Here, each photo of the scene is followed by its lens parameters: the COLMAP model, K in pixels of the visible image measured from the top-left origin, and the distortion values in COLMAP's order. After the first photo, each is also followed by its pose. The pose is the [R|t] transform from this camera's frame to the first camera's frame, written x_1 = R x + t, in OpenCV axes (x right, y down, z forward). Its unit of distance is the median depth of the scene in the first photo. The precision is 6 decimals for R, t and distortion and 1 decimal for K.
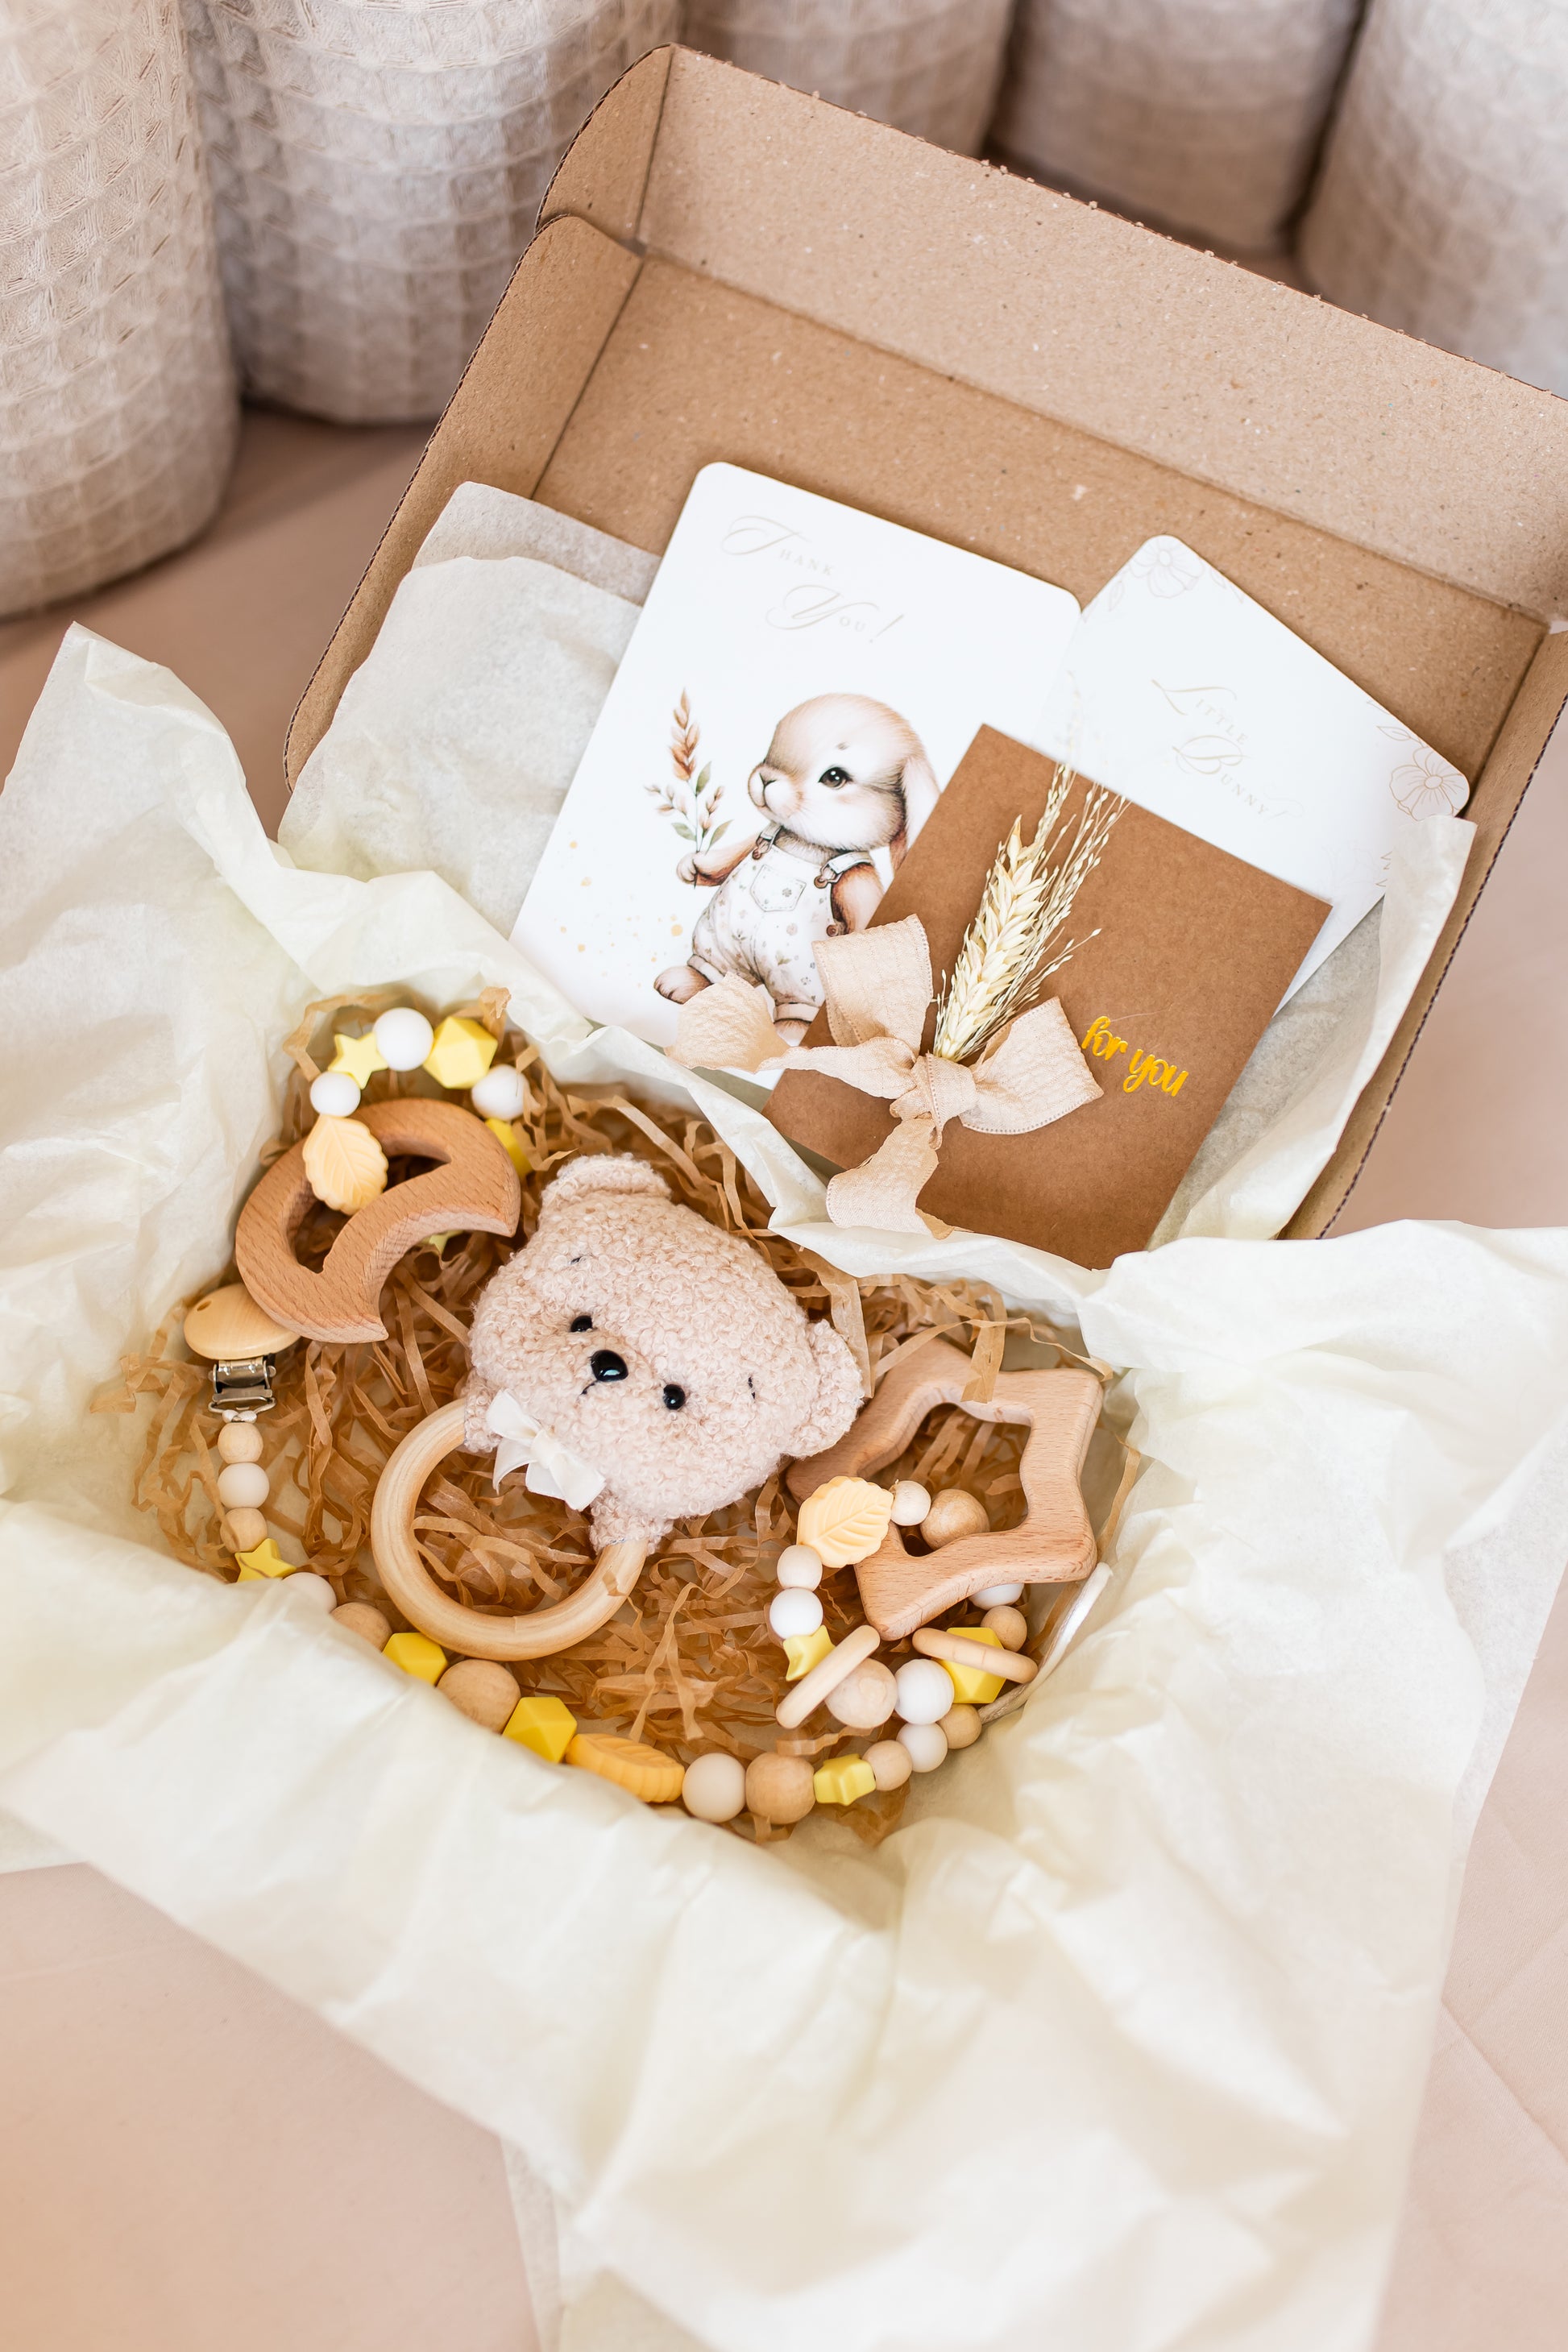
lens RADIAL K [[2375.1, 0, 784.0], [0, 2375.1, 1176.0], [0, 0, 1]] dist [0.002903, 0.000997]
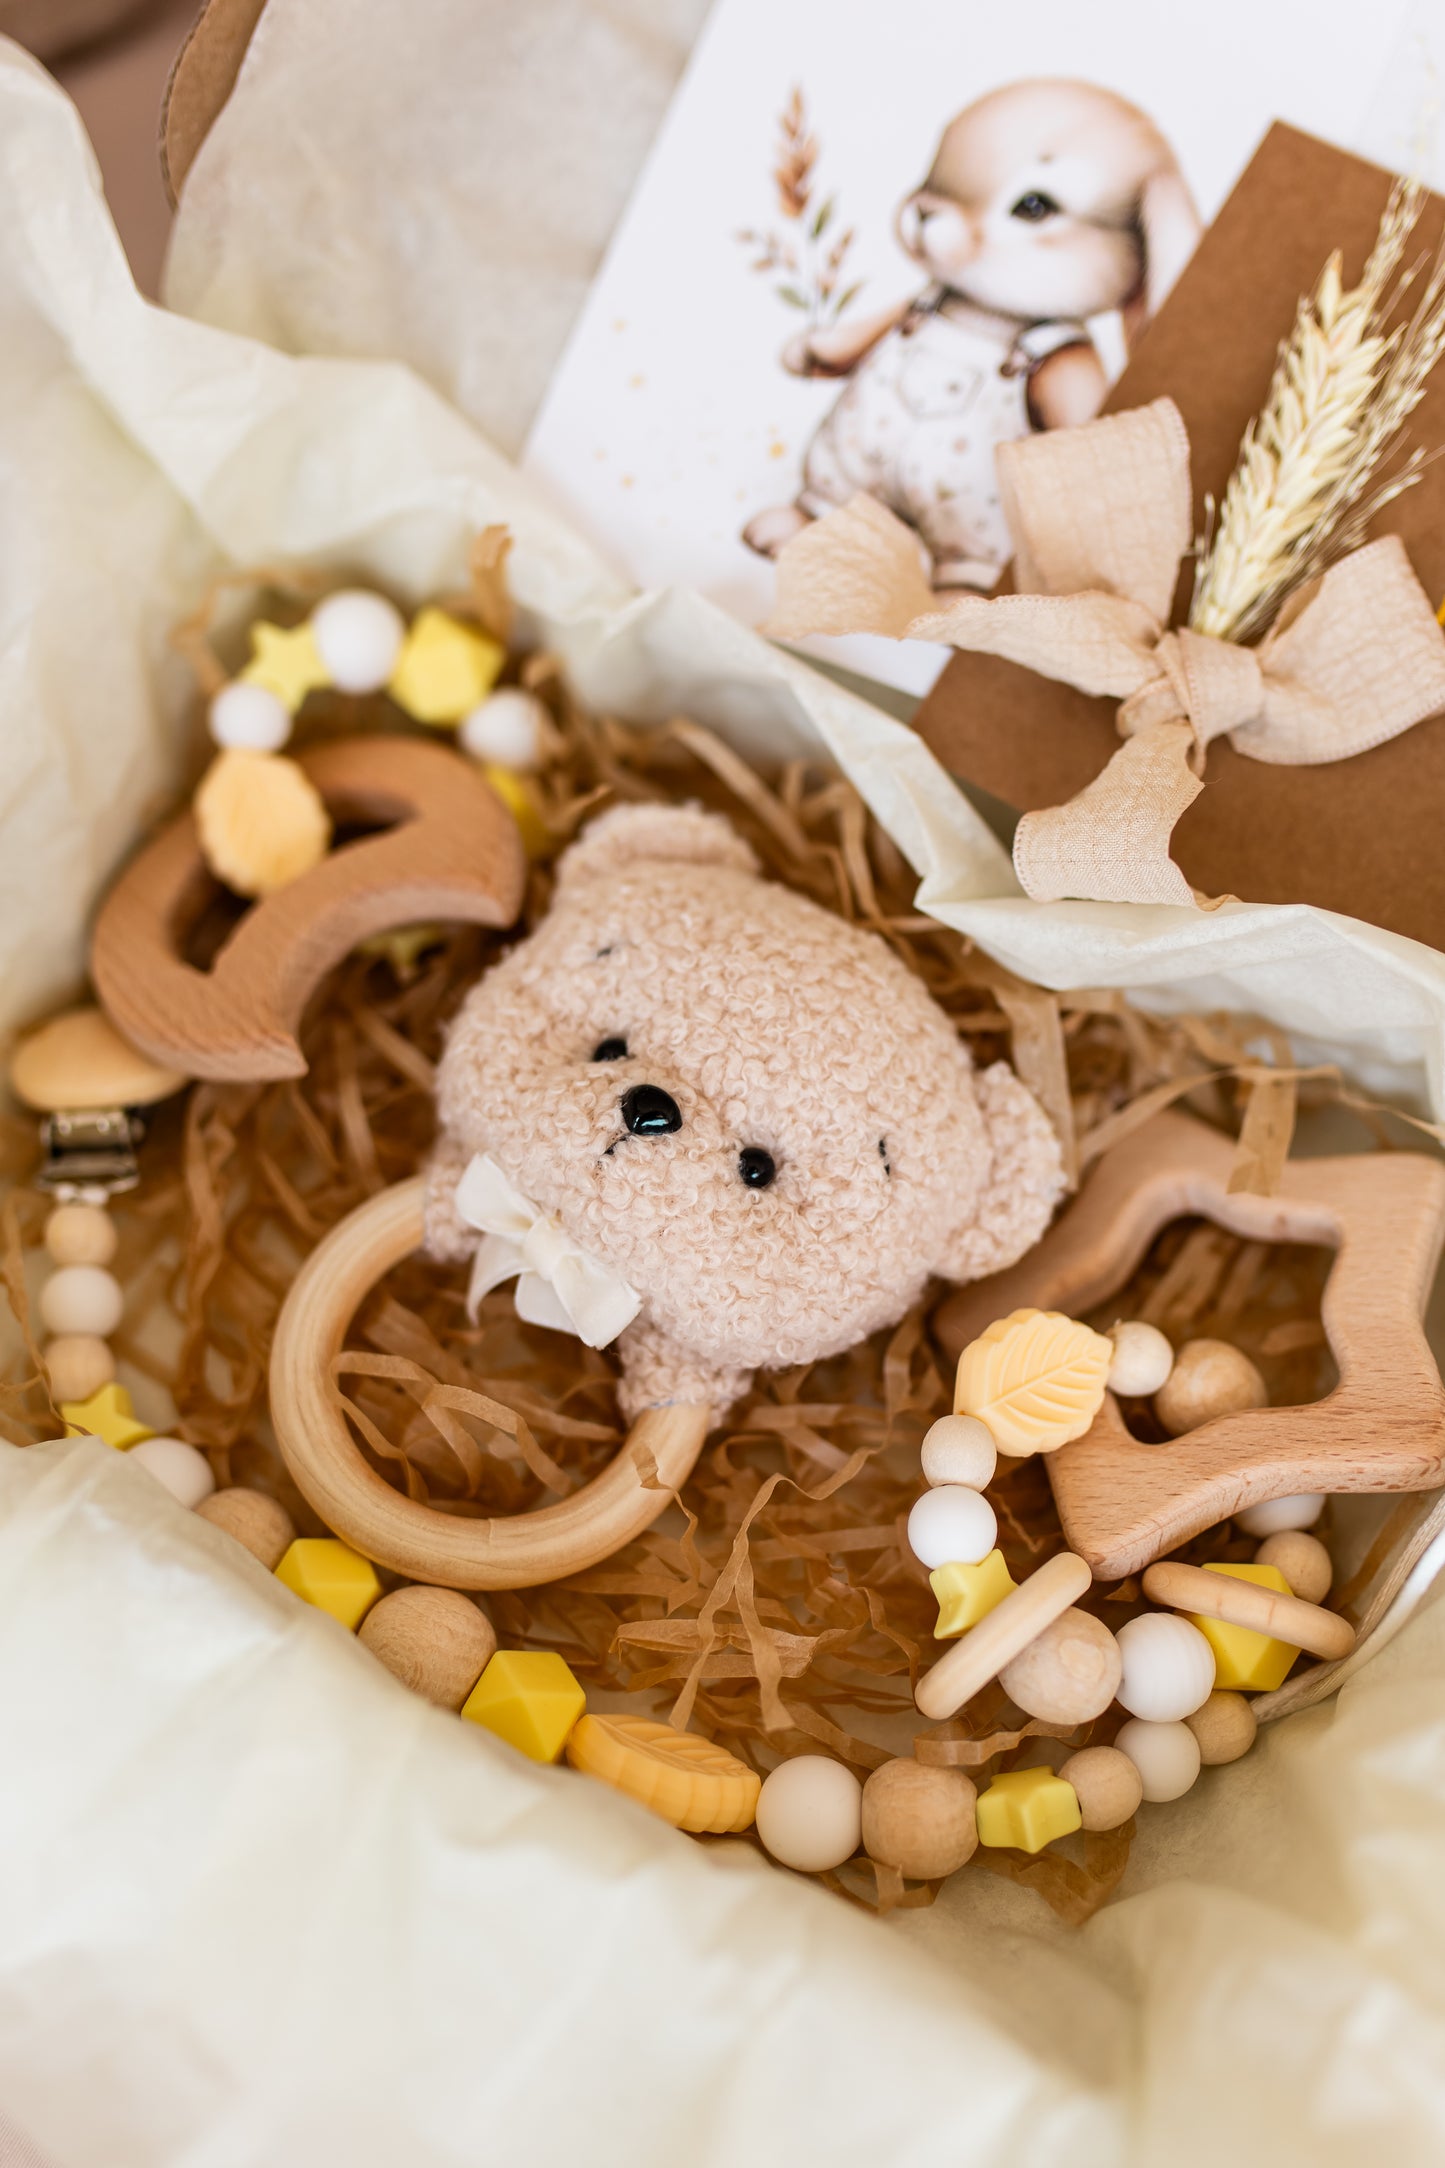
lens RADIAL K [[2302.8, 0, 690.6], [0, 2302.8, 1142.0], [0, 0, 1]] dist [0.001546, -0.009374]
pose [[0.996278, 0.020209, -0.083798, -0.013322], [-0.021428, 0.999677, -0.013673, 0.092093], [0.083495, 0.015418, 0.996389, 0.395850]]
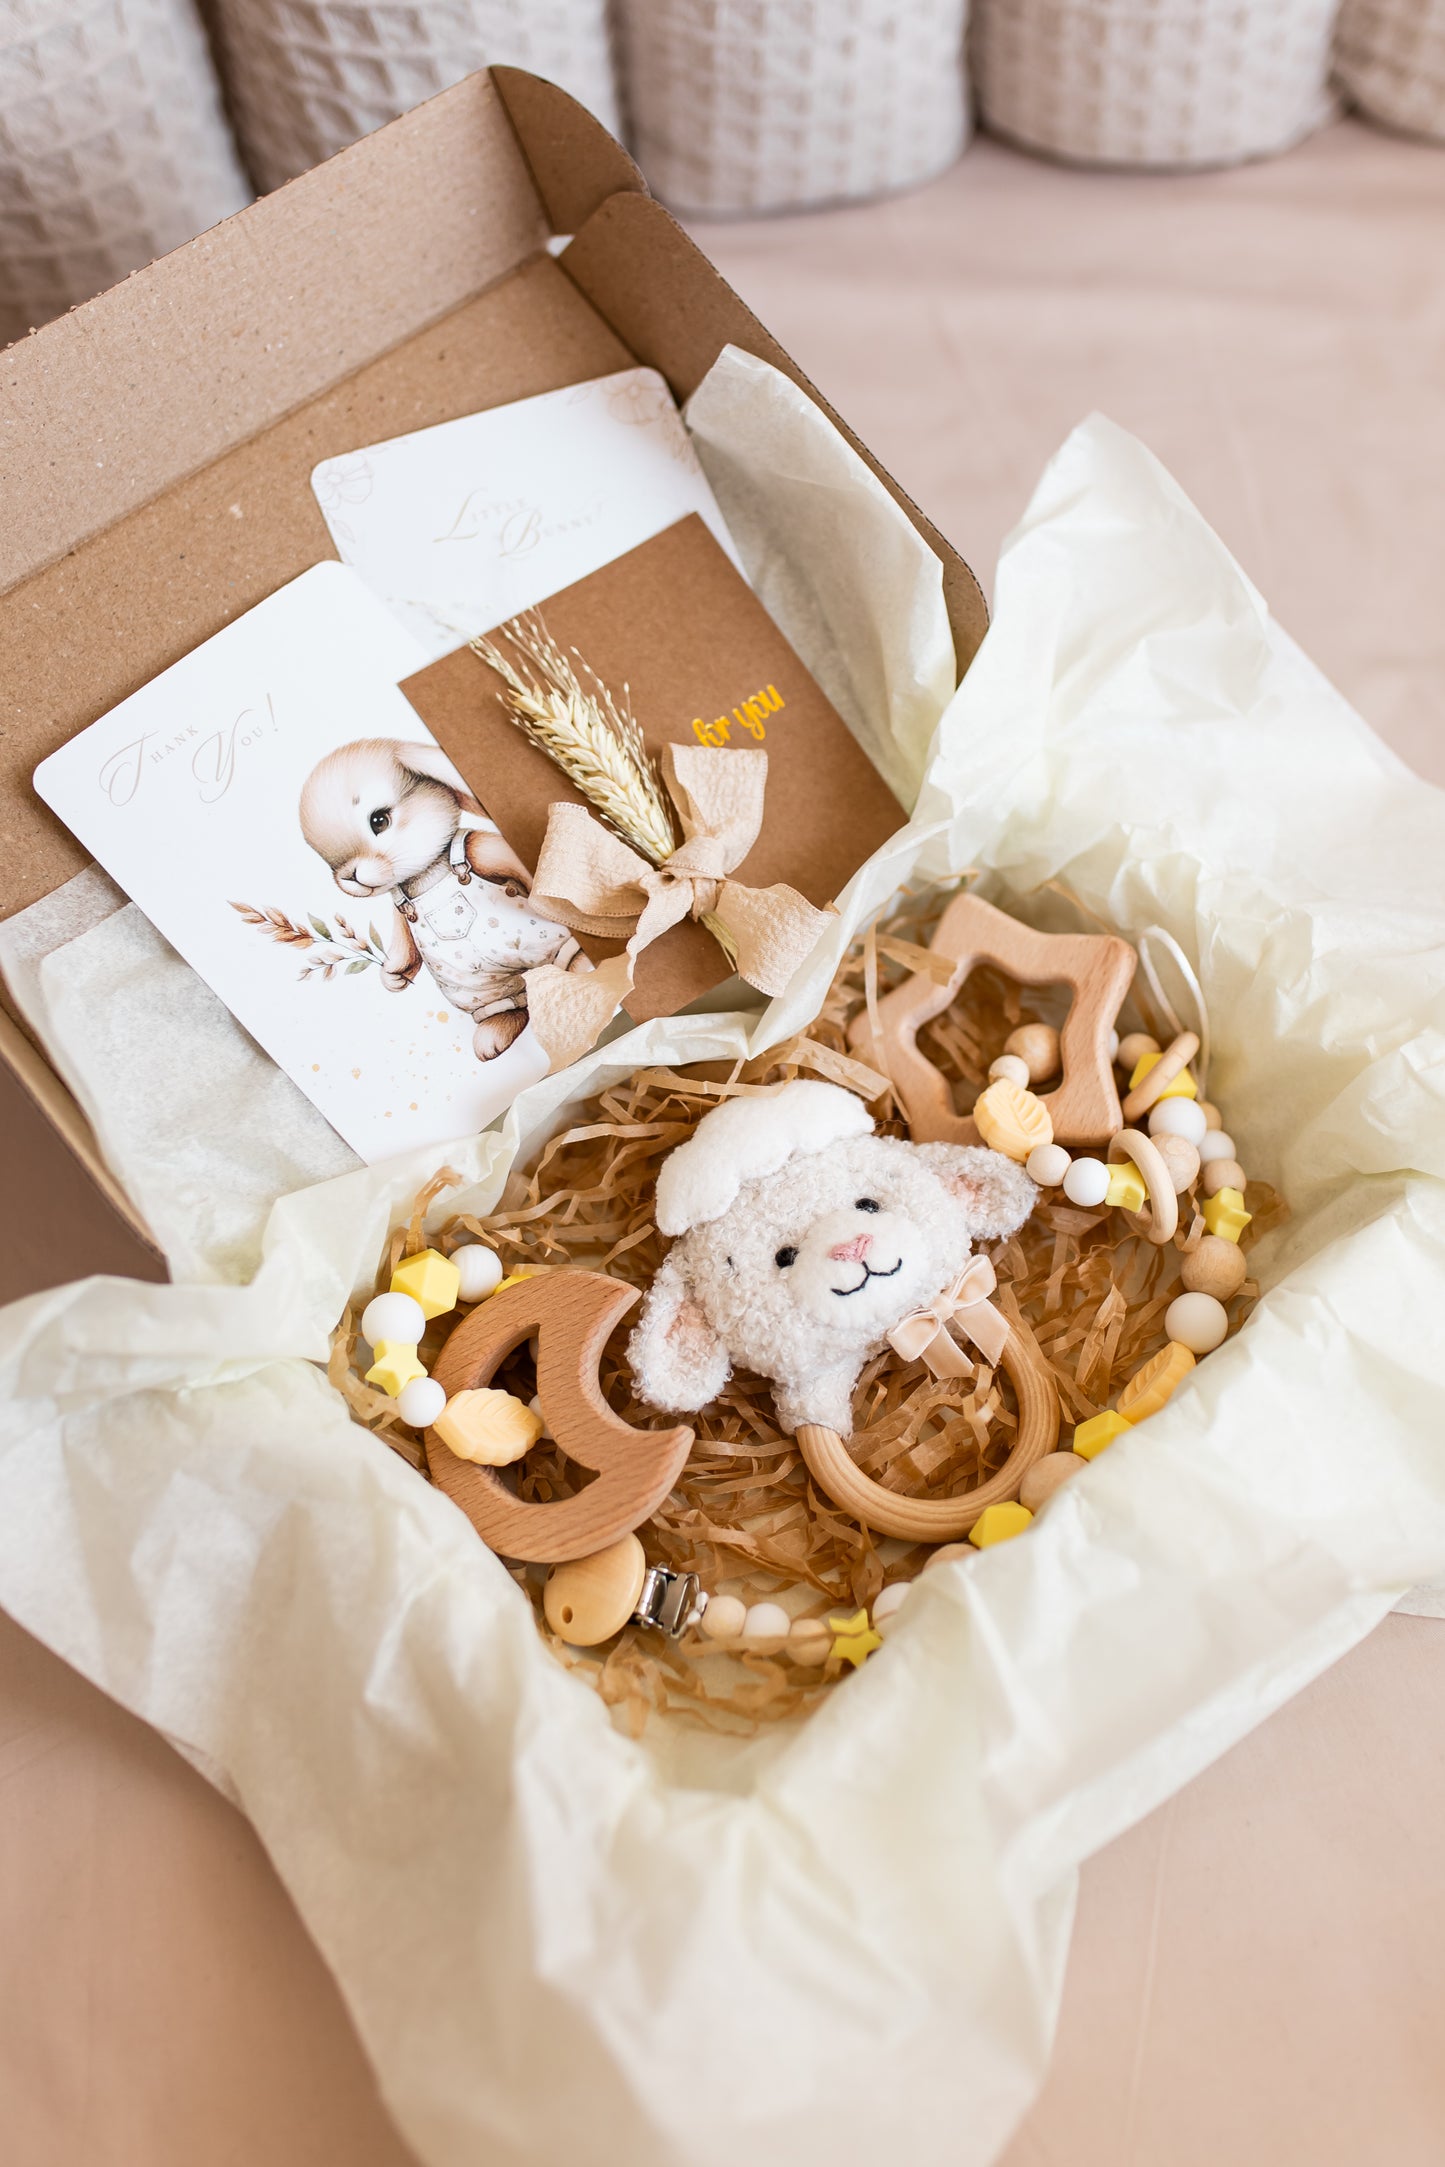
lens RADIAL K [[2188.3, 0, 722.5], [0, 2188.3, 1083.5], [0, 0, 1]] dist [0.002903, 0.000997]
pose [[0.396614, -0.846291, 0.355652, -0.365077], [0.868331, 0.471554, 0.153744, -0.133093], [-0.297822, 0.247847, 0.921886, 0.101340]]
